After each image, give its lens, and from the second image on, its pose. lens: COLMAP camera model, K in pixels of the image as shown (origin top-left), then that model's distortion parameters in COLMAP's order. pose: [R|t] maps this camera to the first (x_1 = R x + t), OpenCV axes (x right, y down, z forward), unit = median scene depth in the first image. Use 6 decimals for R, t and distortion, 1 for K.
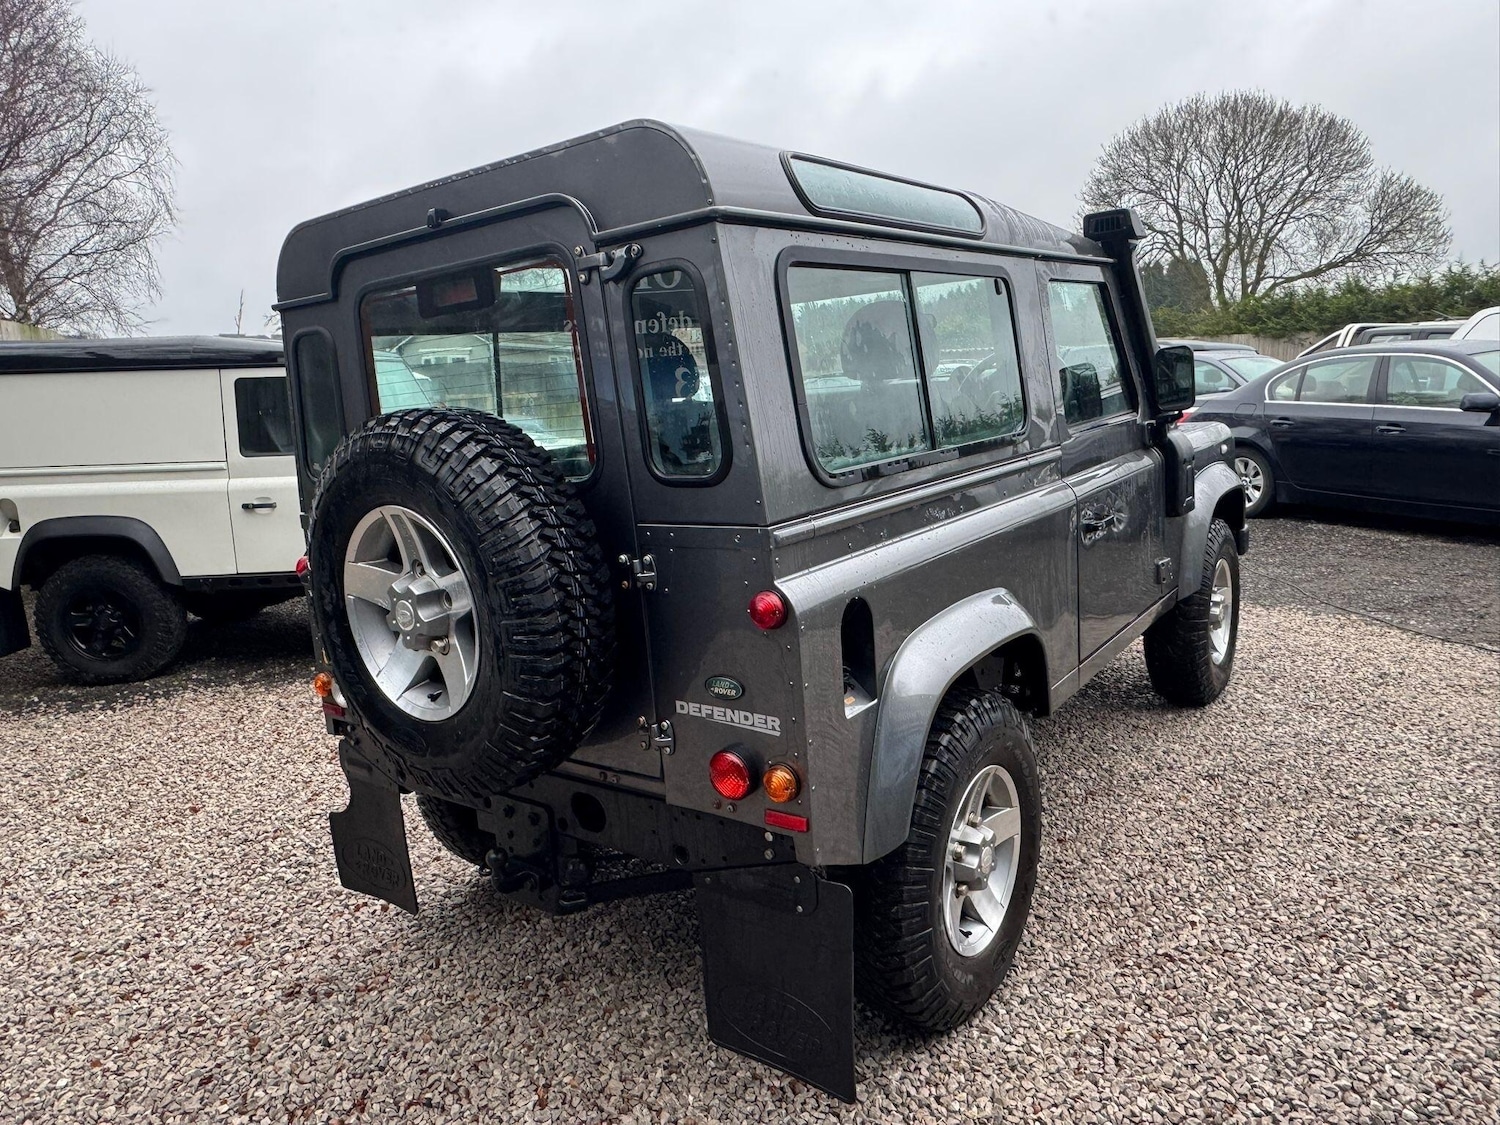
lens RADIAL K [[999.2, 0, 737.1], [0, 999.2, 557.6], [0, 0, 1]] dist [-0.007589, 0.004370]
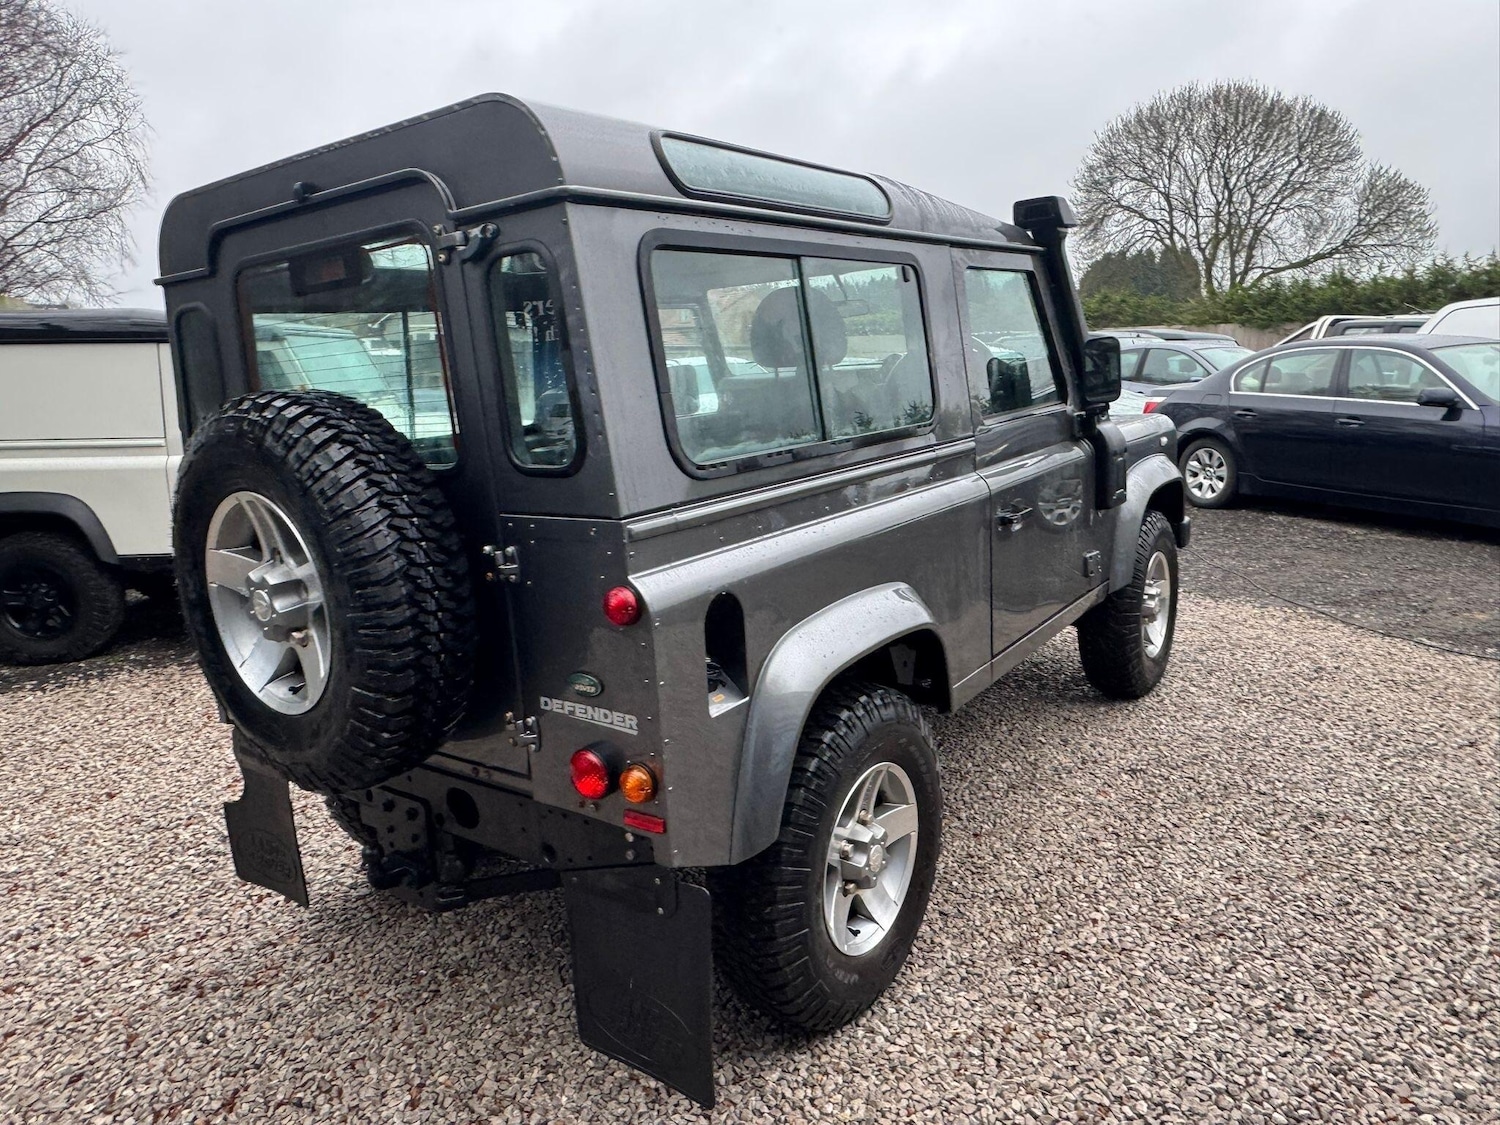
lens RADIAL K [[999.2, 0, 749.3], [0, 999.2, 556.6], [0, 0, 1]] dist [-0.007589, 0.004370]
pose [[0.999697, 0.012350, 0.021294, 0.088217], [-0.012713, 0.999775, 0.016997, -0.008853], [-0.021079, -0.017263, 0.999629, 0.019656]]
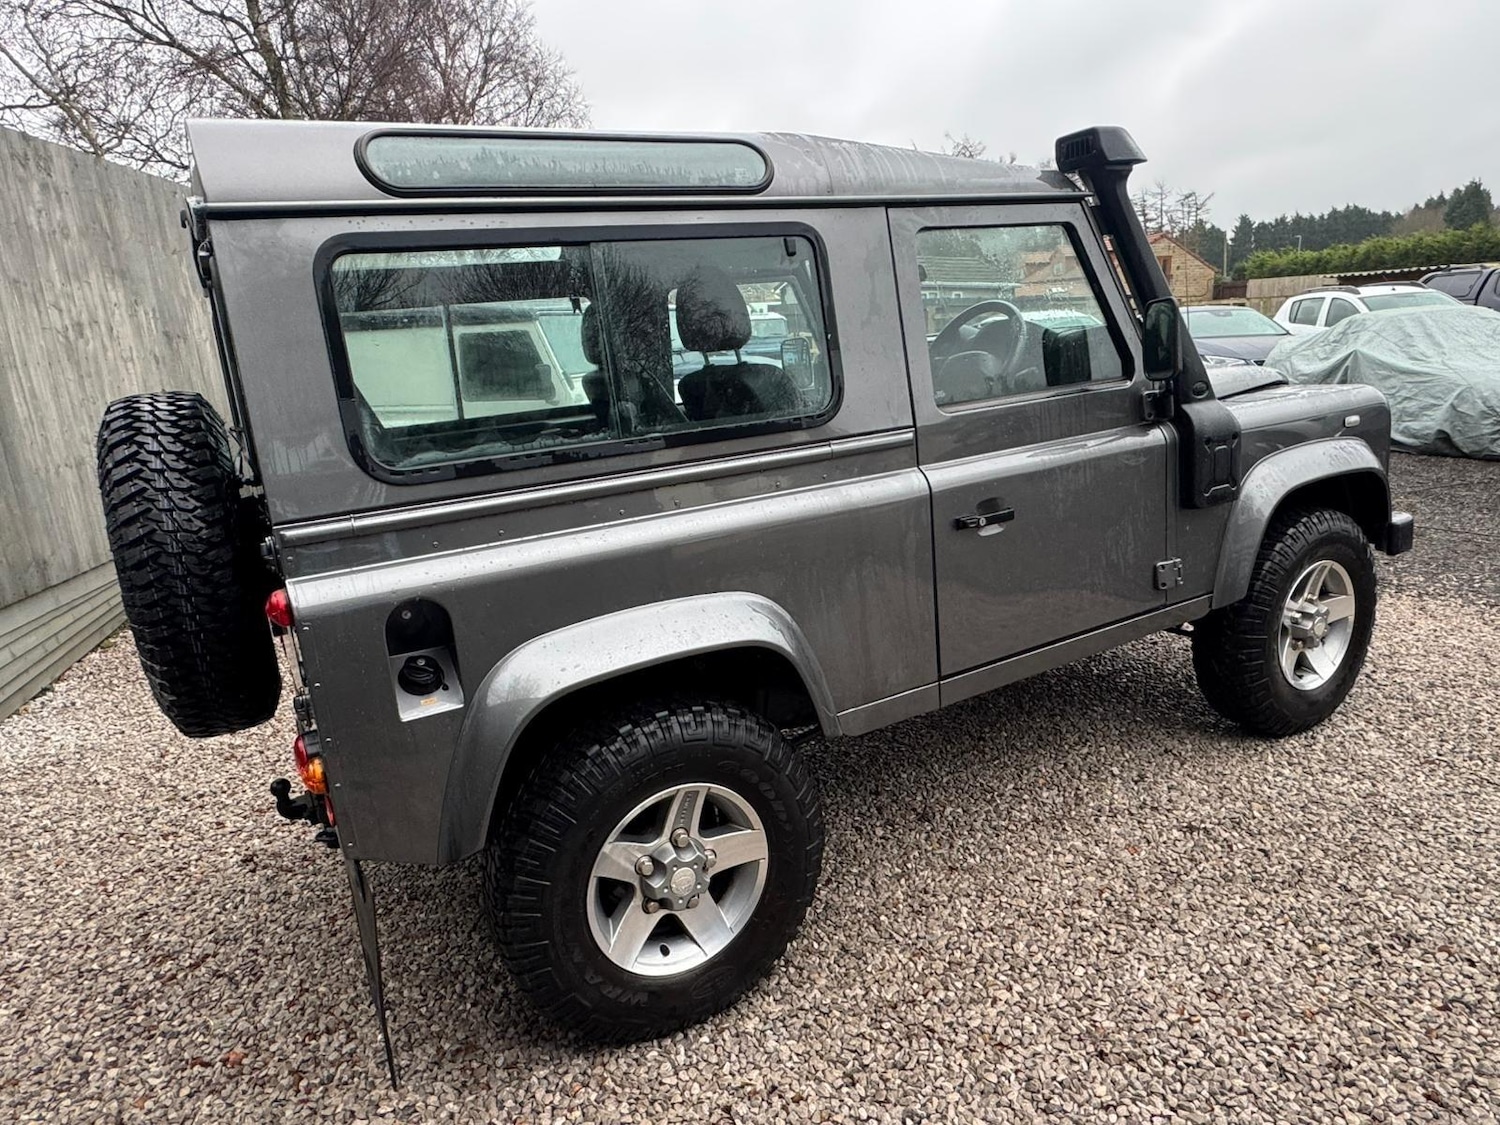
lens RADIAL K [[936.2, 0, 742.4], [0, 936.2, 557.8], [0, 0, 1]] dist [-0.004274, 0.000313]
pose [[0.918099, 0.081097, -0.387966, 0.542663], [-0.049693, 0.994672, 0.090322, -0.070311], [0.393224, -0.063645, 0.917237, 0.210055]]
